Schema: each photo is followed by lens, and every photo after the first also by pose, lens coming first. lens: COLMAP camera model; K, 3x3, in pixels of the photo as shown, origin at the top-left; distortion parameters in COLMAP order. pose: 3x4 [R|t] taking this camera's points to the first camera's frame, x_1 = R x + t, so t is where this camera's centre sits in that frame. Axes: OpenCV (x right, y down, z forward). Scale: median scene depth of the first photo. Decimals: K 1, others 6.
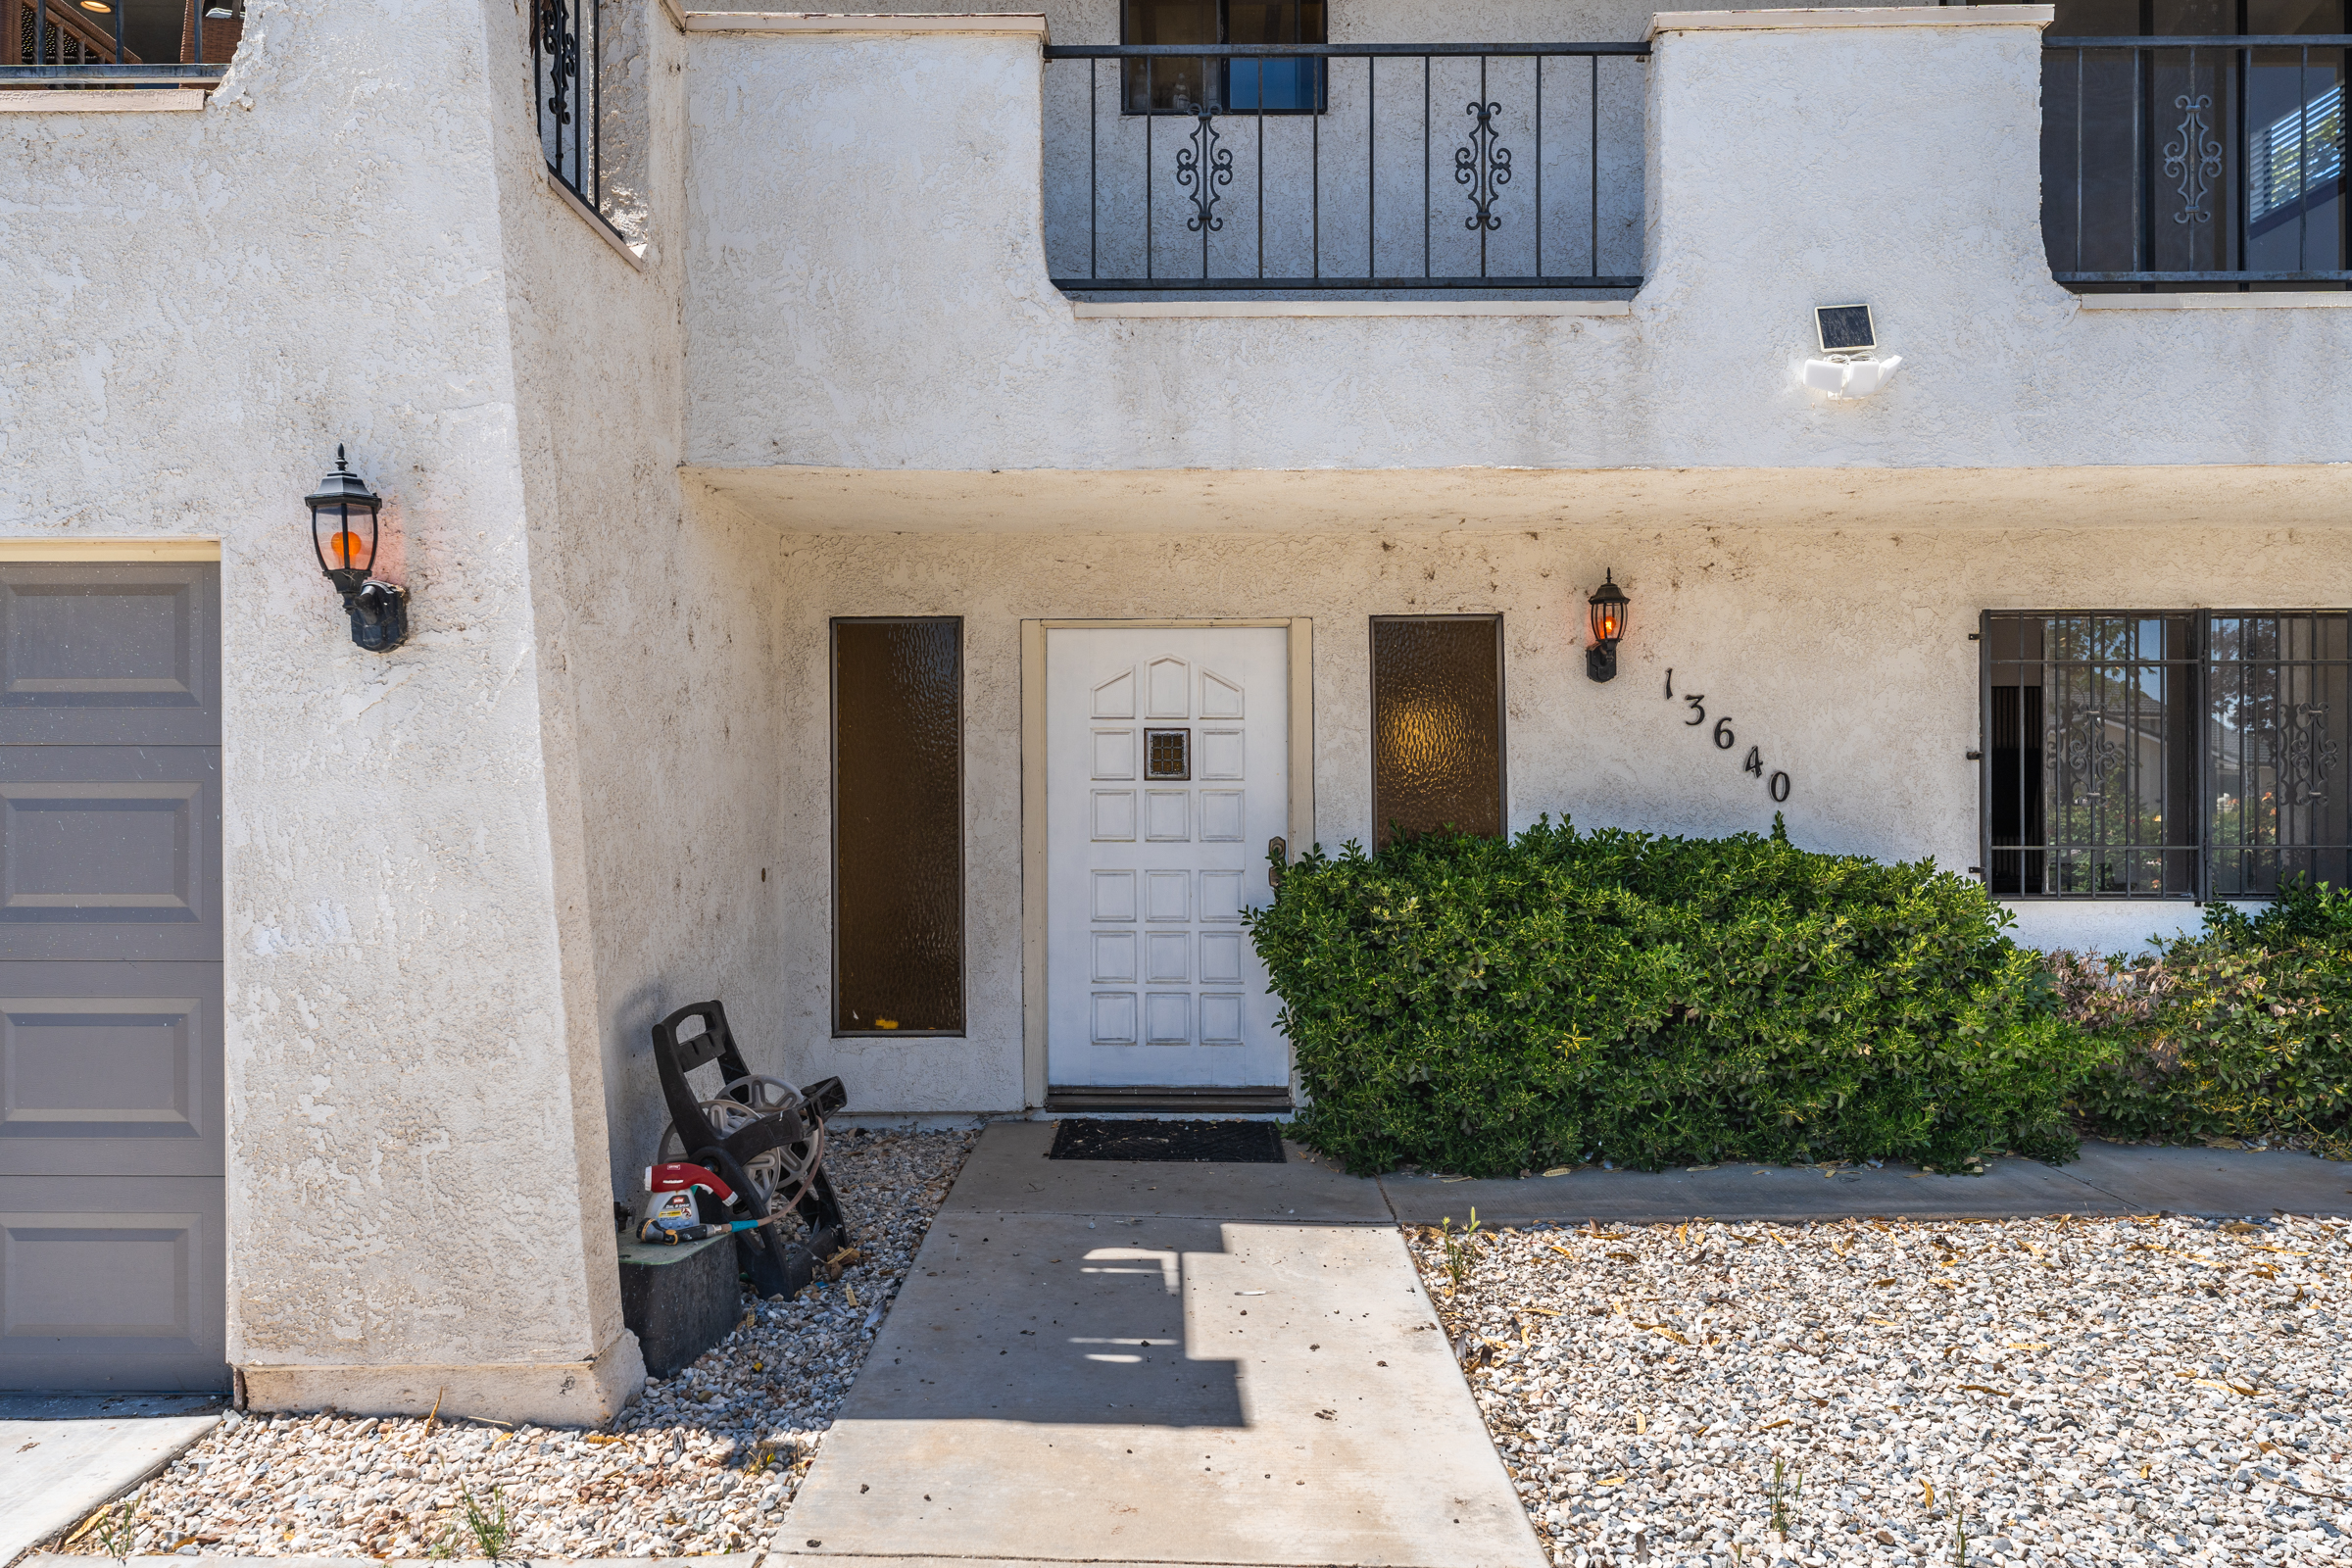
lens RADIAL K [[1531.4, 0, 1184.0], [0, 1531.4, 775.8], [0, 0, 1]] dist [0.008456, 0.002710]
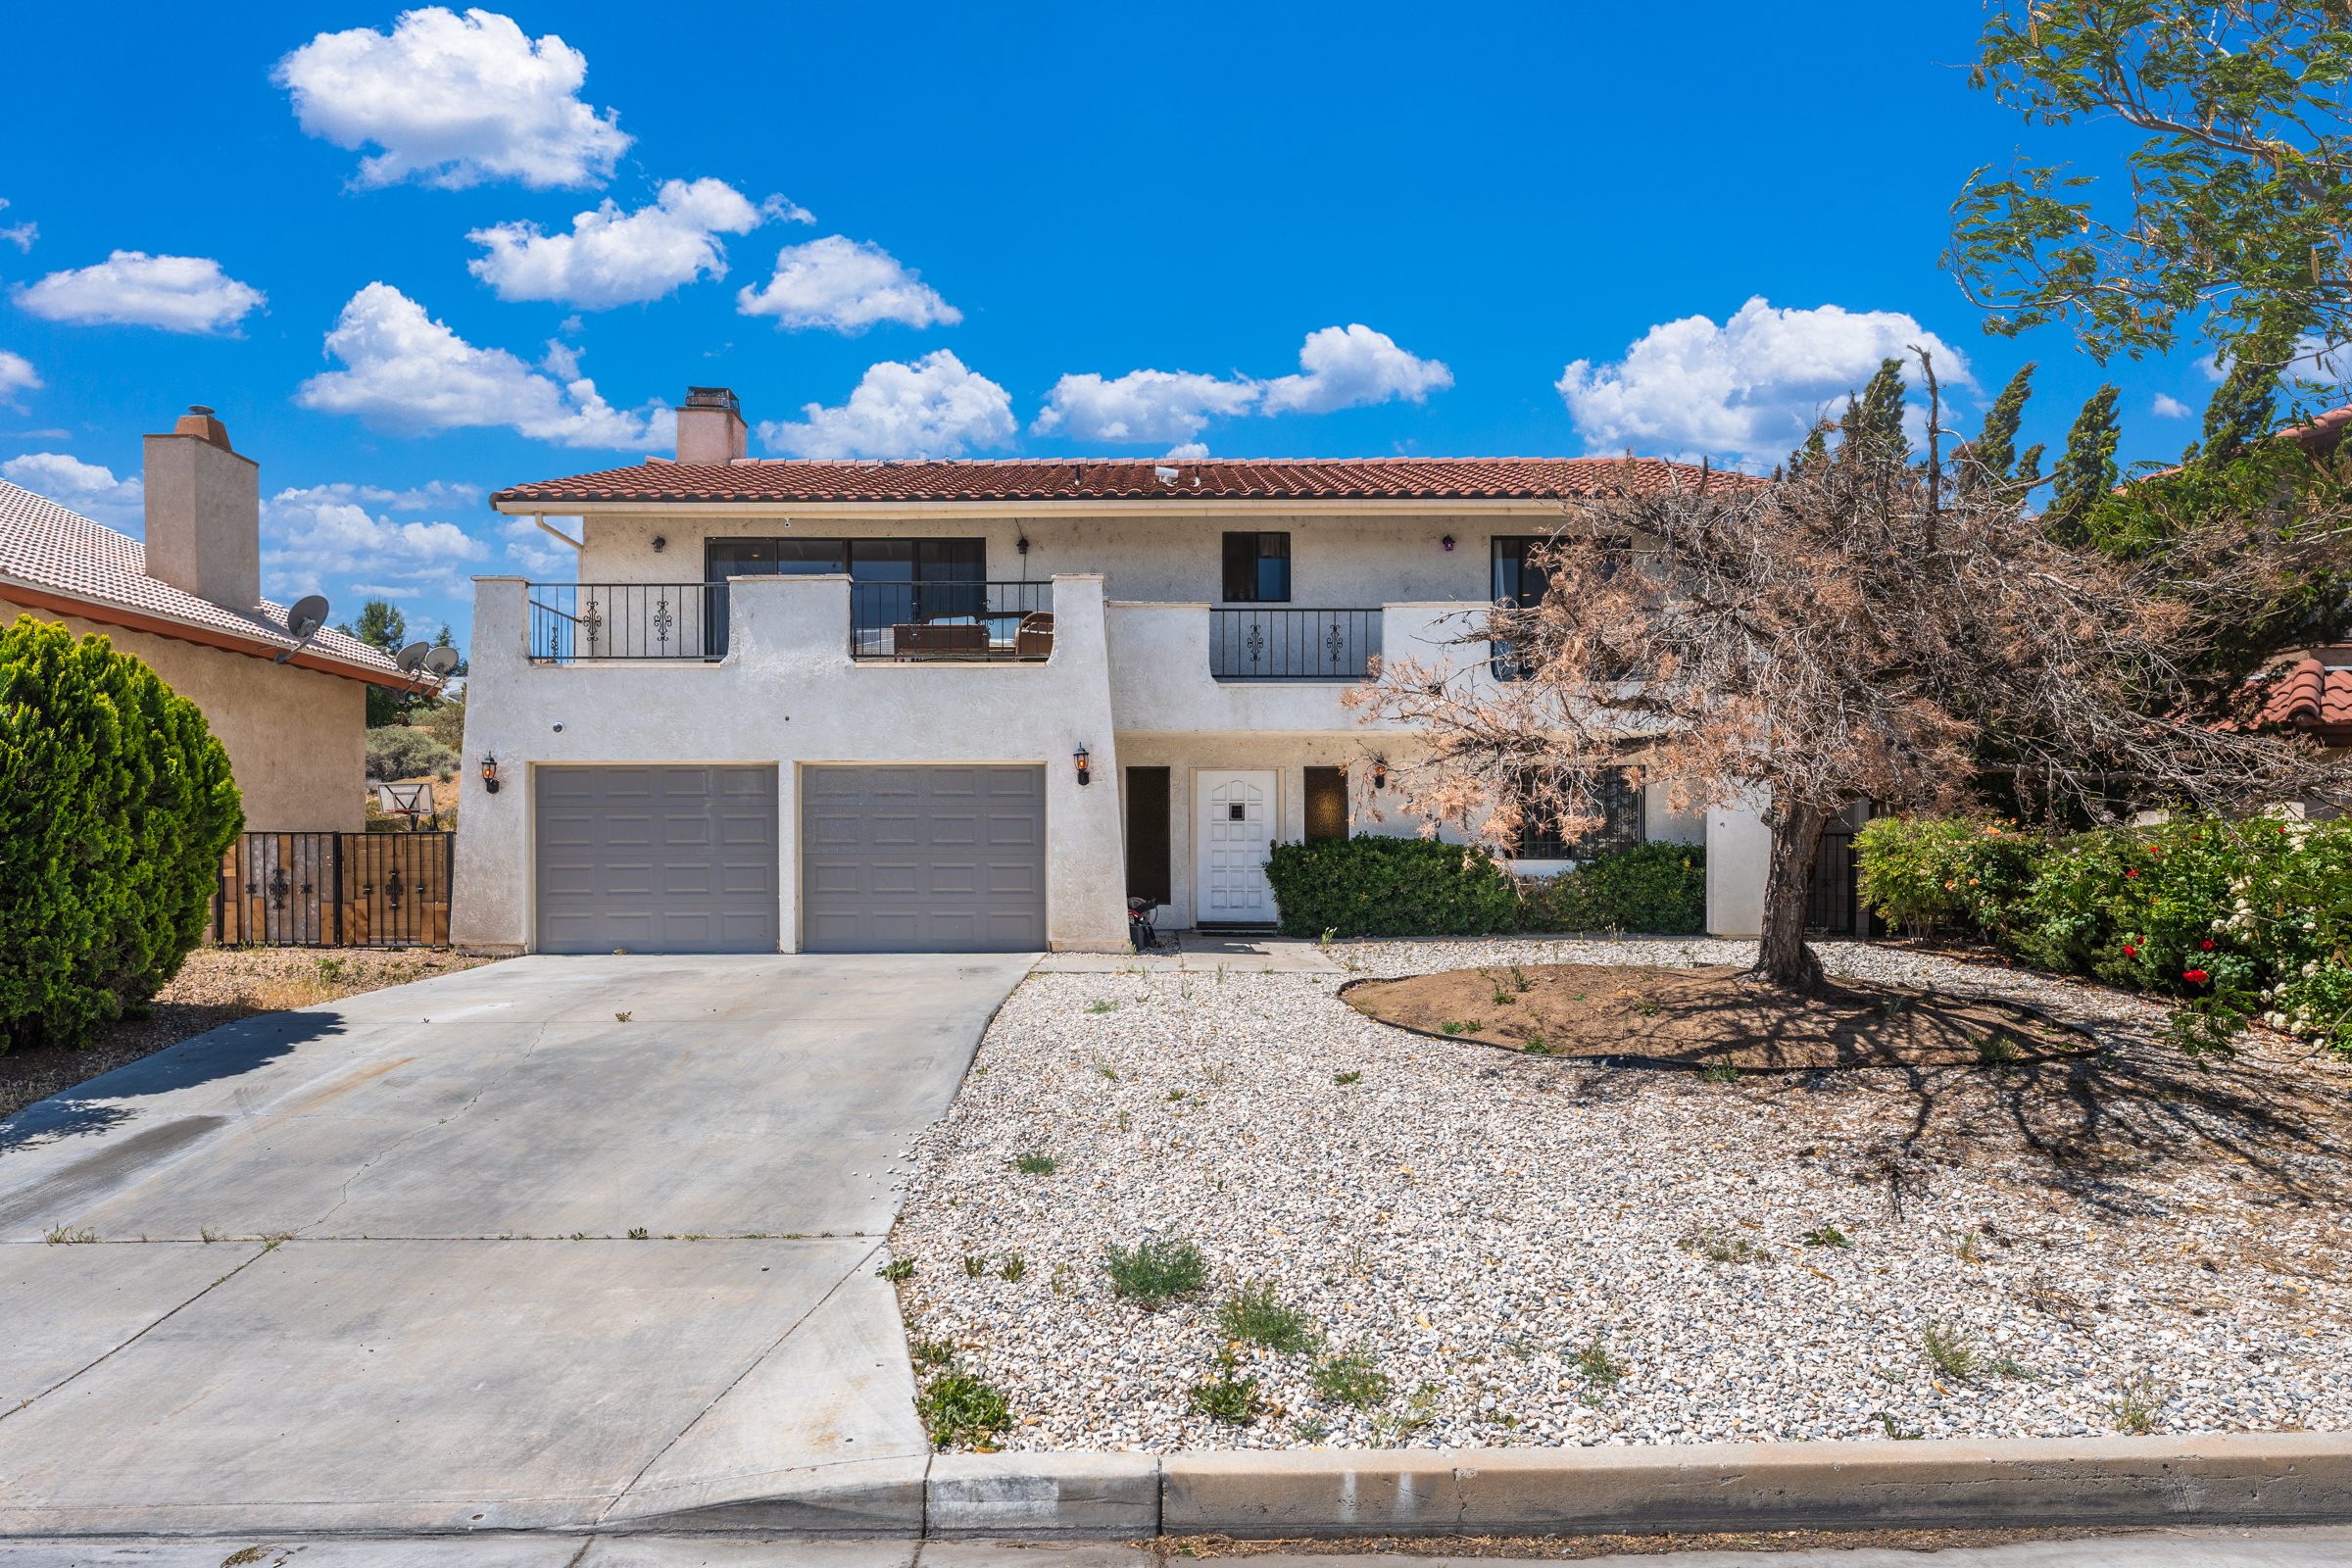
lens RADIAL K [[1384.2, 0, 1172.2], [0, 1384.2, 864.2], [0, 0, 1]] dist [-0.003296, -0.001229]
pose [[0.999964, 0.001203, 0.008367, -0.168220], [-0.001261, 0.999975, 0.006887, 0.072952], [-0.008358, -0.006898, 0.999941, -1.802662]]
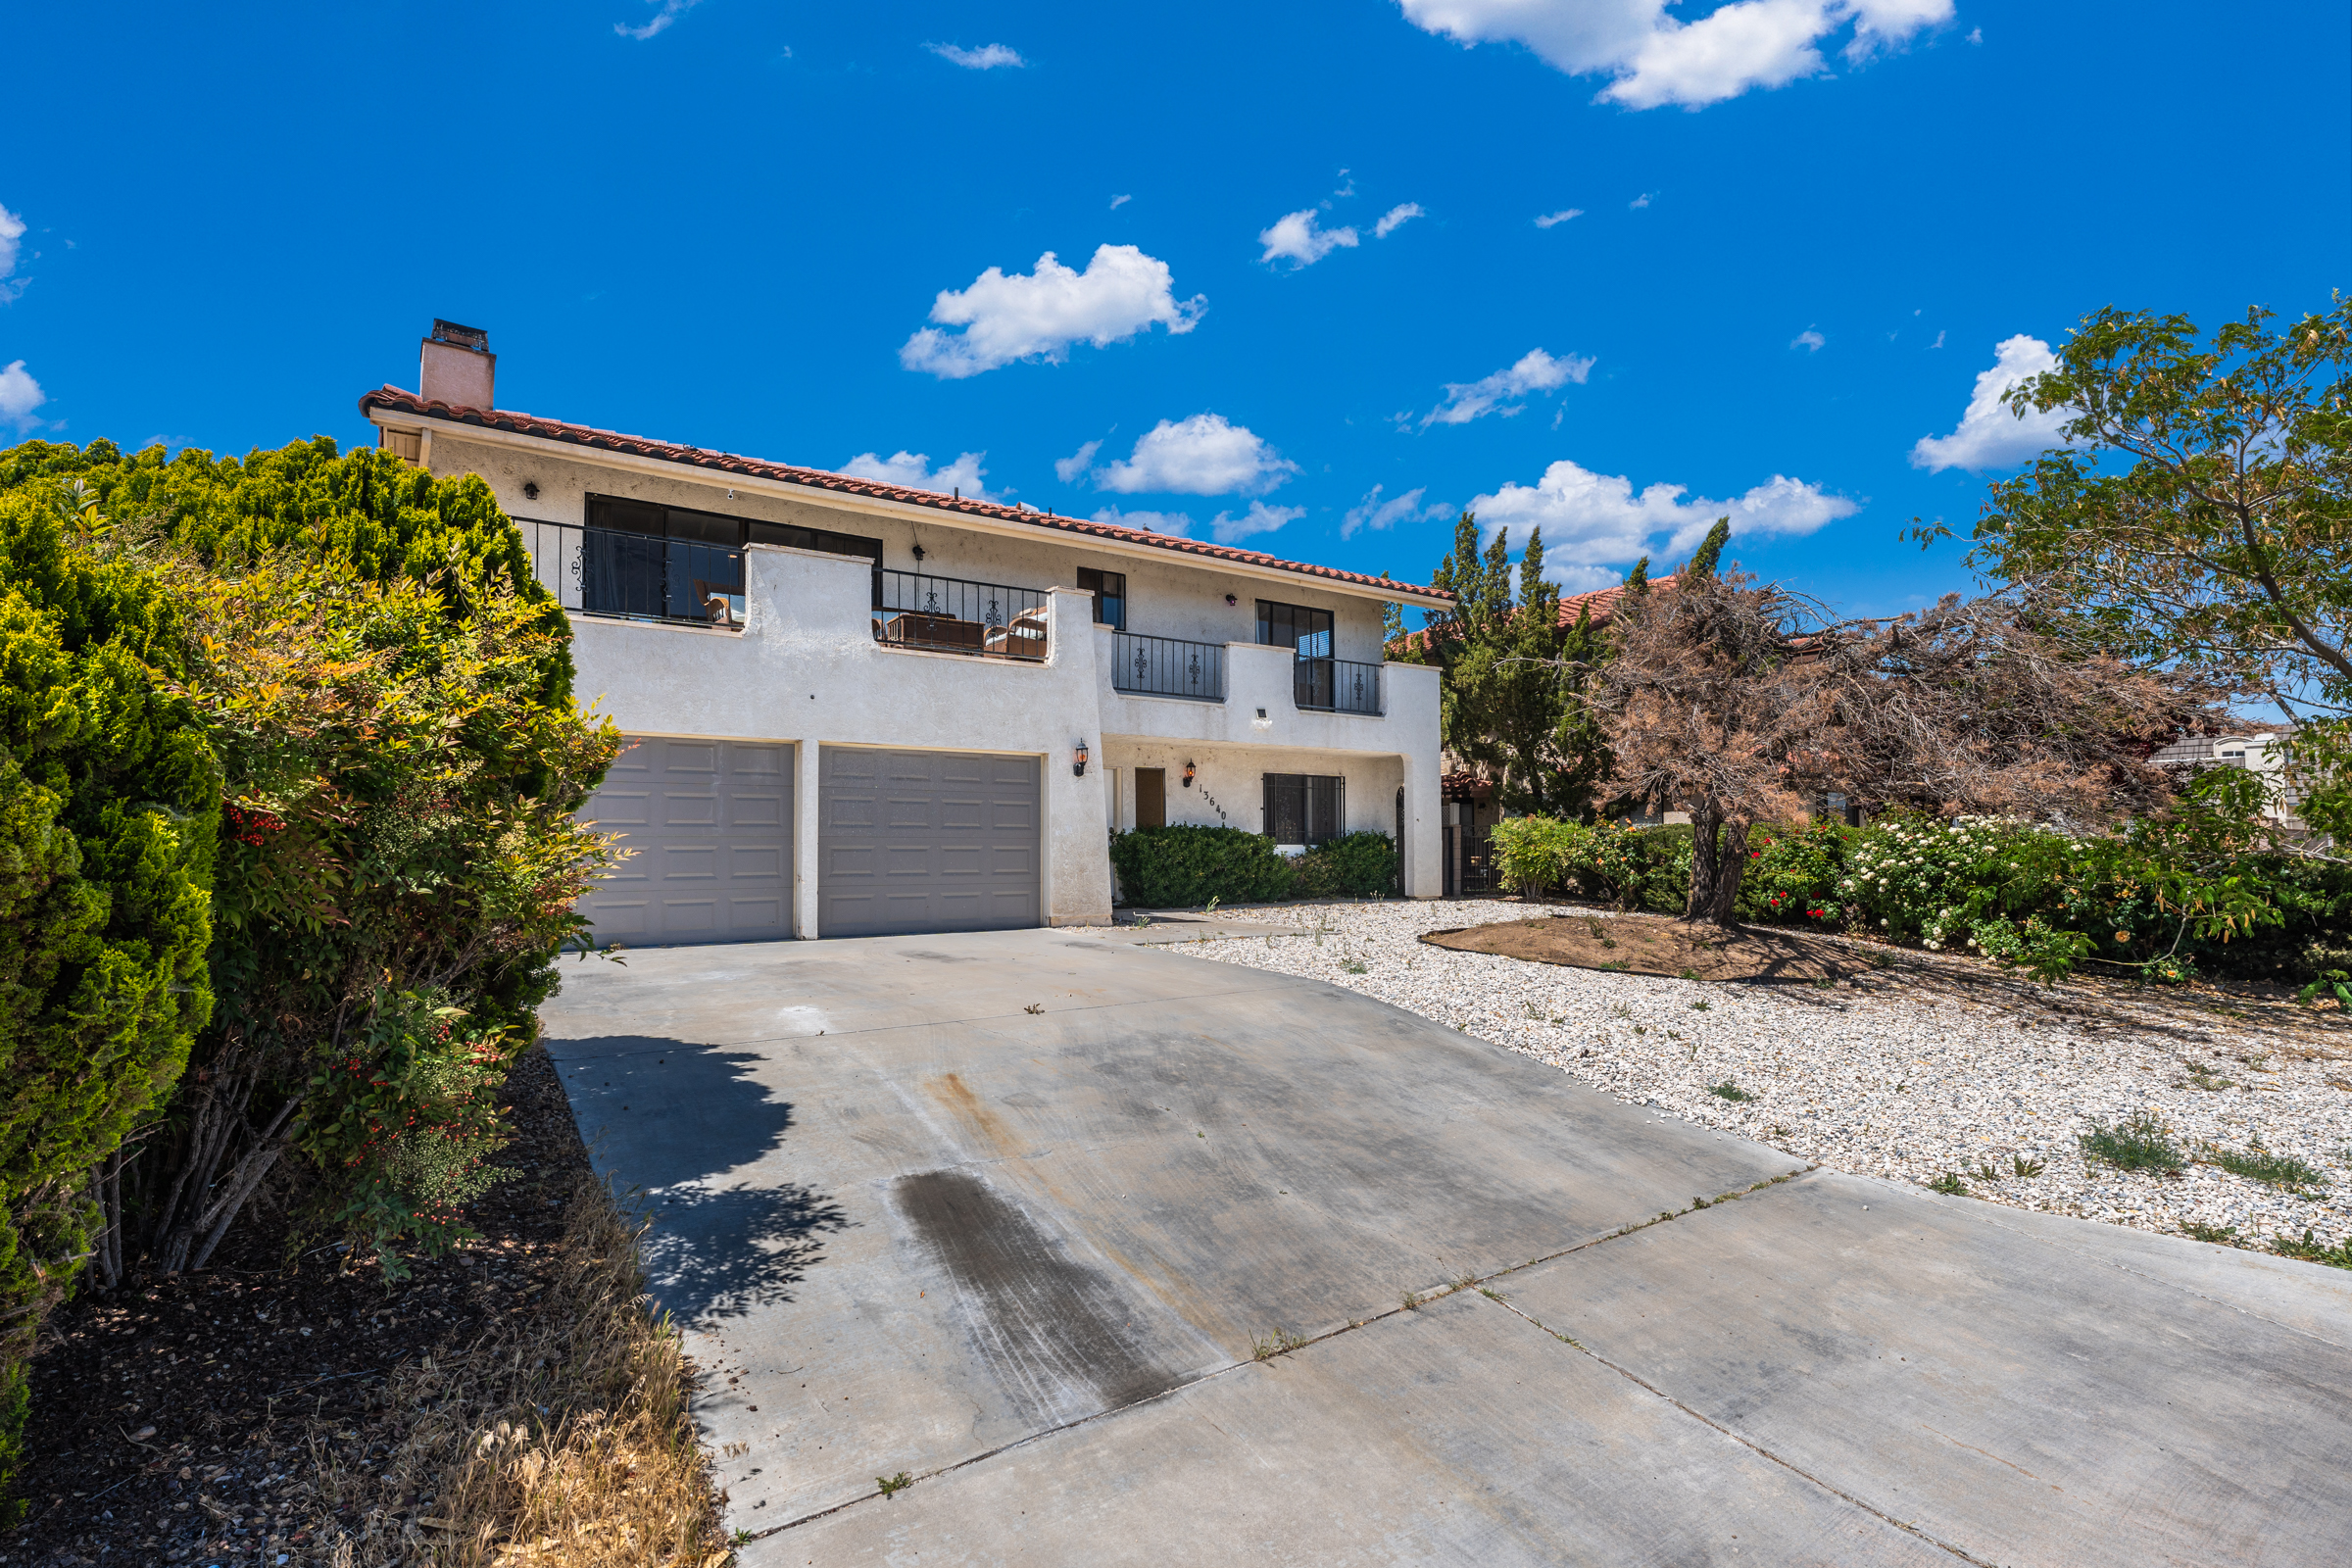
lens RADIAL K [[1095.2, 0, 1162.4], [0, 1095.2, 792.0], [0, 0, 1]] dist [0.004775, 0.000058]
pose [[0.826407, 0.030593, 0.562242, -1.349589], [-0.004169, 0.998828, -0.048221, 0.084350], [-0.563058, 0.037506, 0.825566, -1.255583]]
